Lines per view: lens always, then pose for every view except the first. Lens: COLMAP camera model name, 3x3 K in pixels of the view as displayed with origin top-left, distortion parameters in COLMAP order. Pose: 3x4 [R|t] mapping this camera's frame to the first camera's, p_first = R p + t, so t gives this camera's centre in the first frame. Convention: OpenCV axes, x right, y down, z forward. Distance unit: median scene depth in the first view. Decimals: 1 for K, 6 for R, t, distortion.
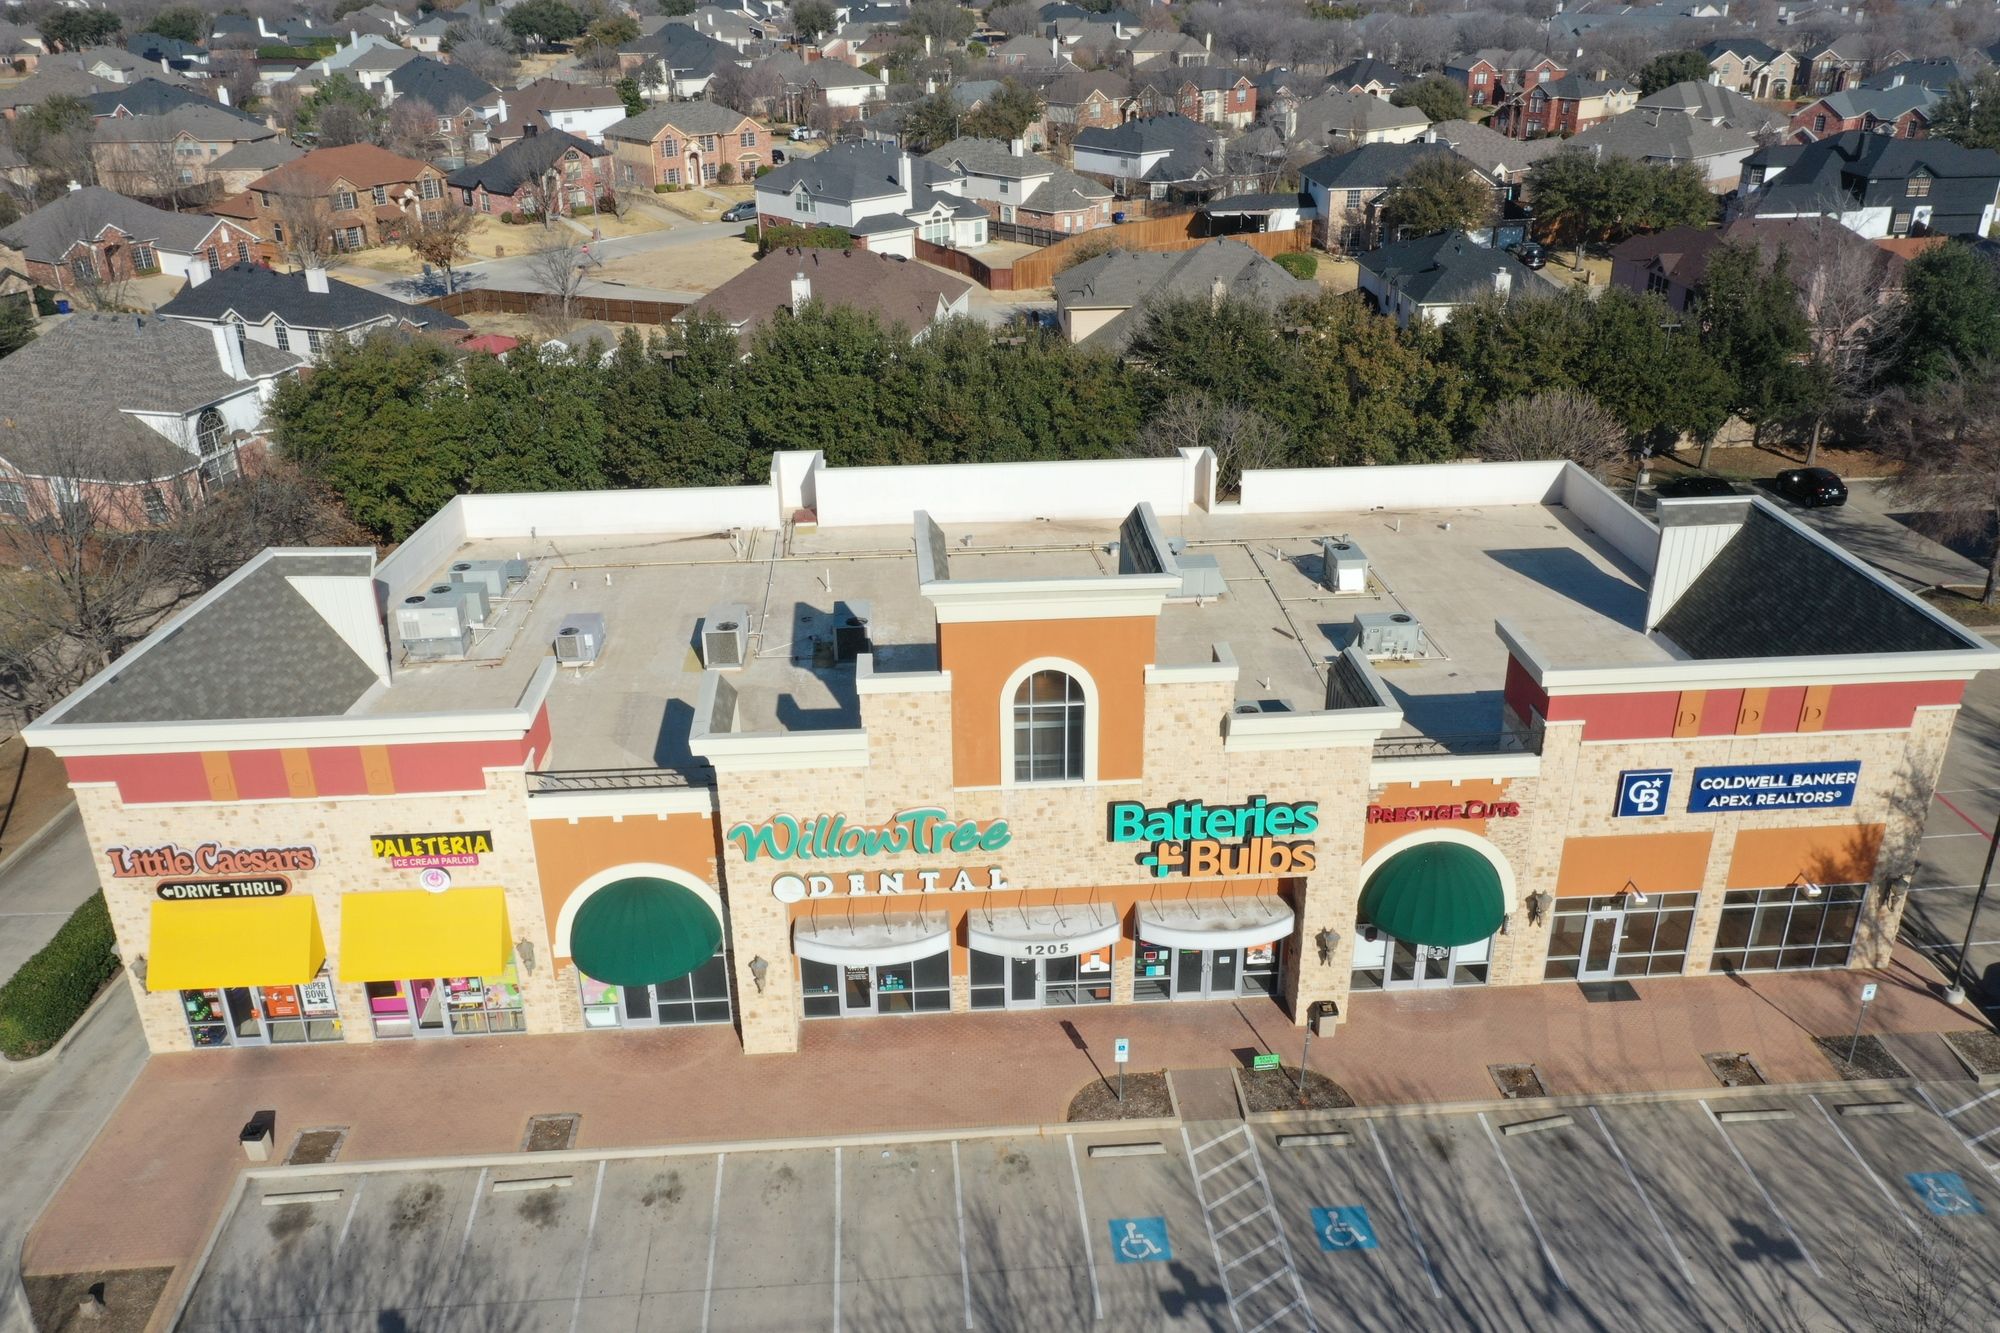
lens RADIAL K [[1570.2, 0, 998.1], [0, 1570.2, 667.3], [0, 0, 1]] dist [-0.002716, 0.004903]
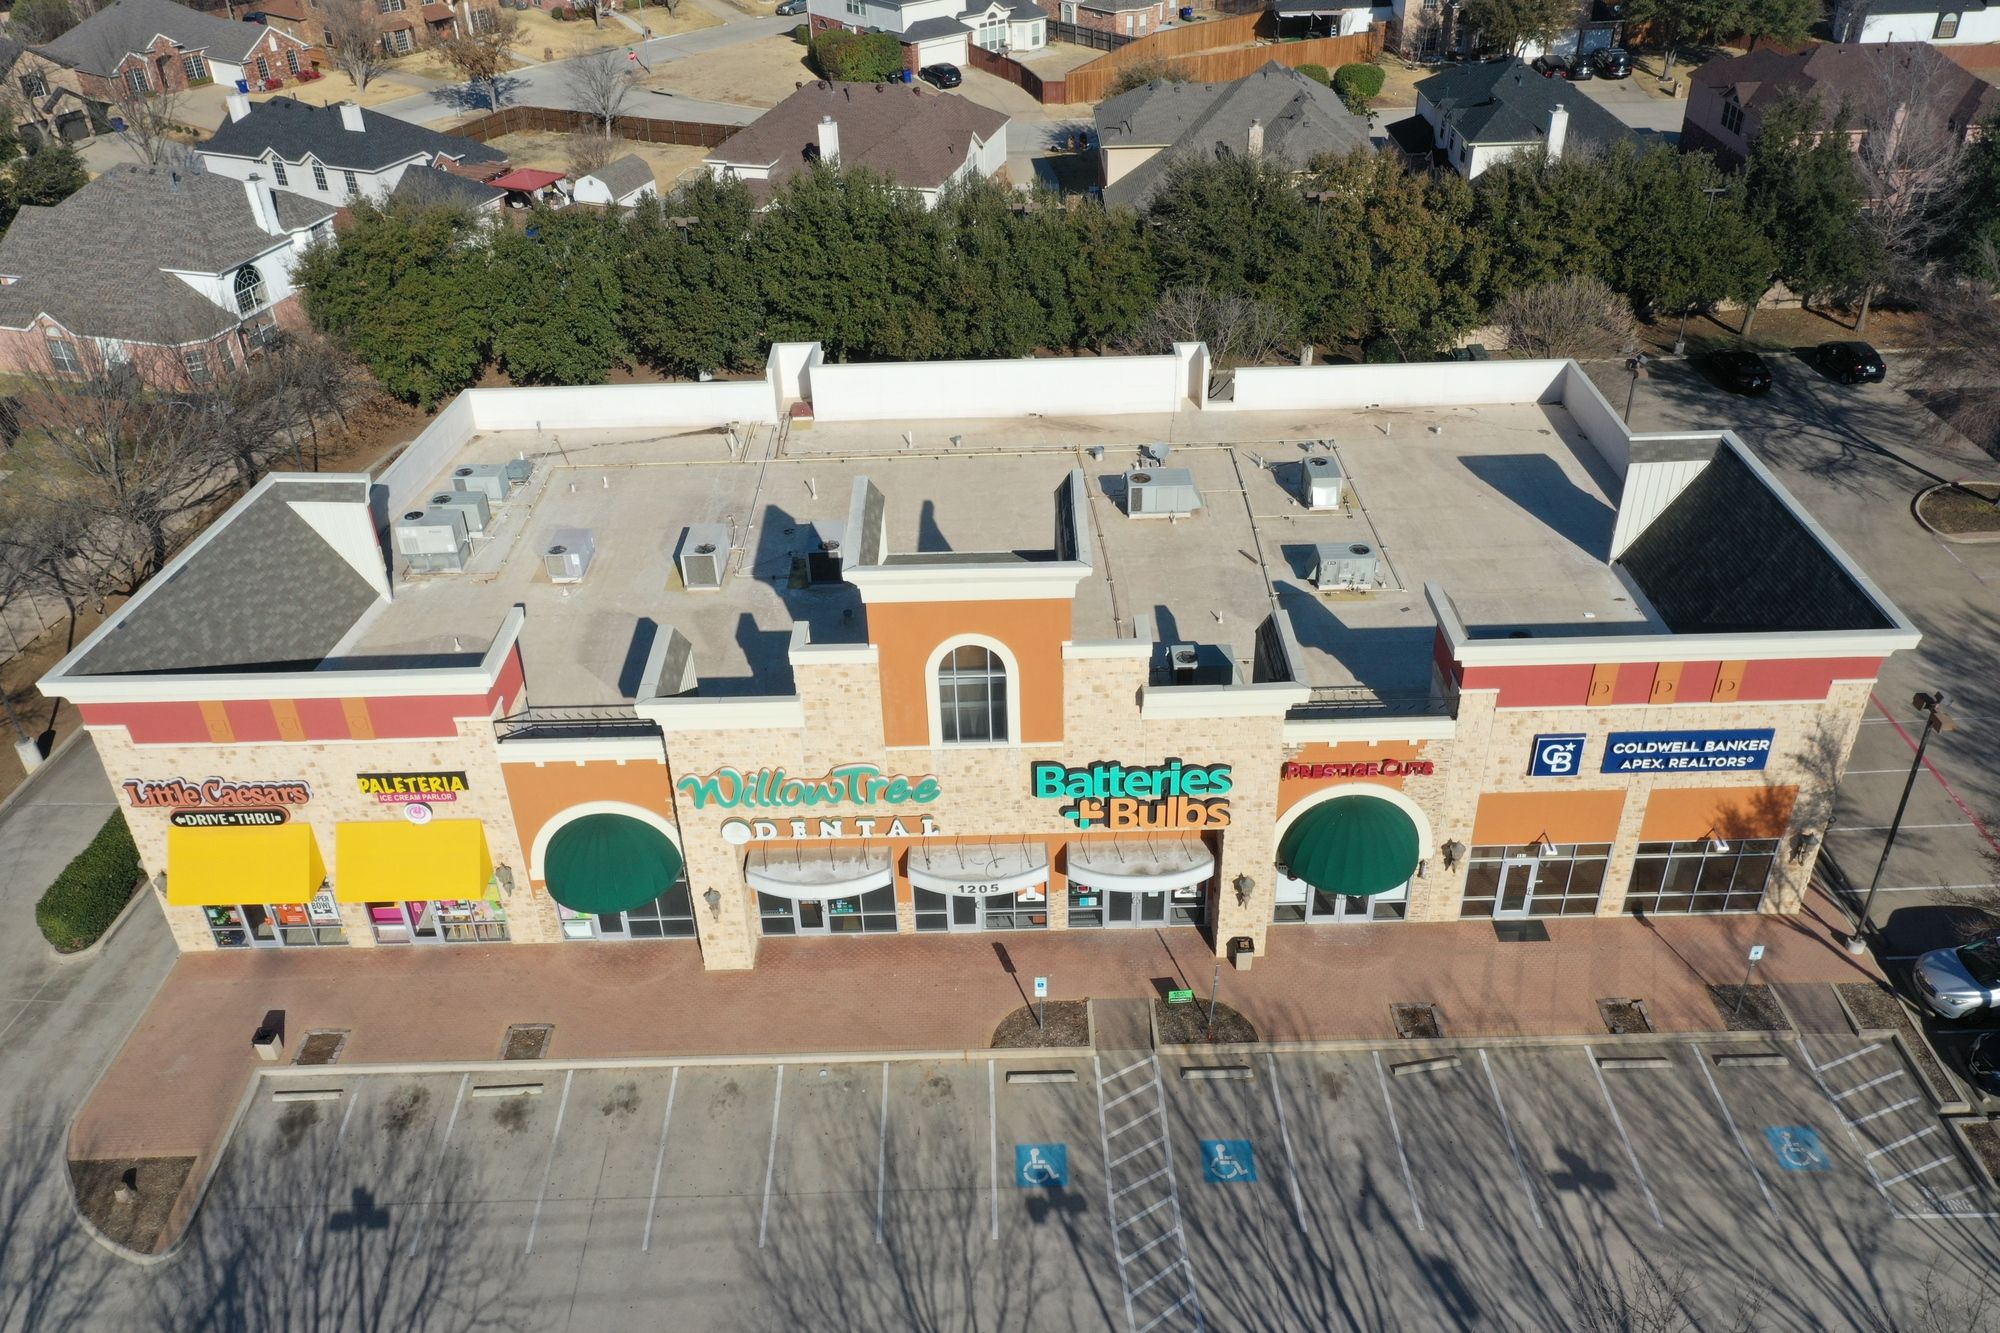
lens RADIAL K [[1579.1, 0, 998.1], [0, 1579.1, 667.3], [0, 0, 1]] dist [-0.003519, -0.002203]
pose [[0.998168, 0.019677, -0.057208, 0.099830], [-0.011182, 0.989342, 0.145181, -0.122782], [0.059455, -0.144276, 0.987750, -0.042571]]
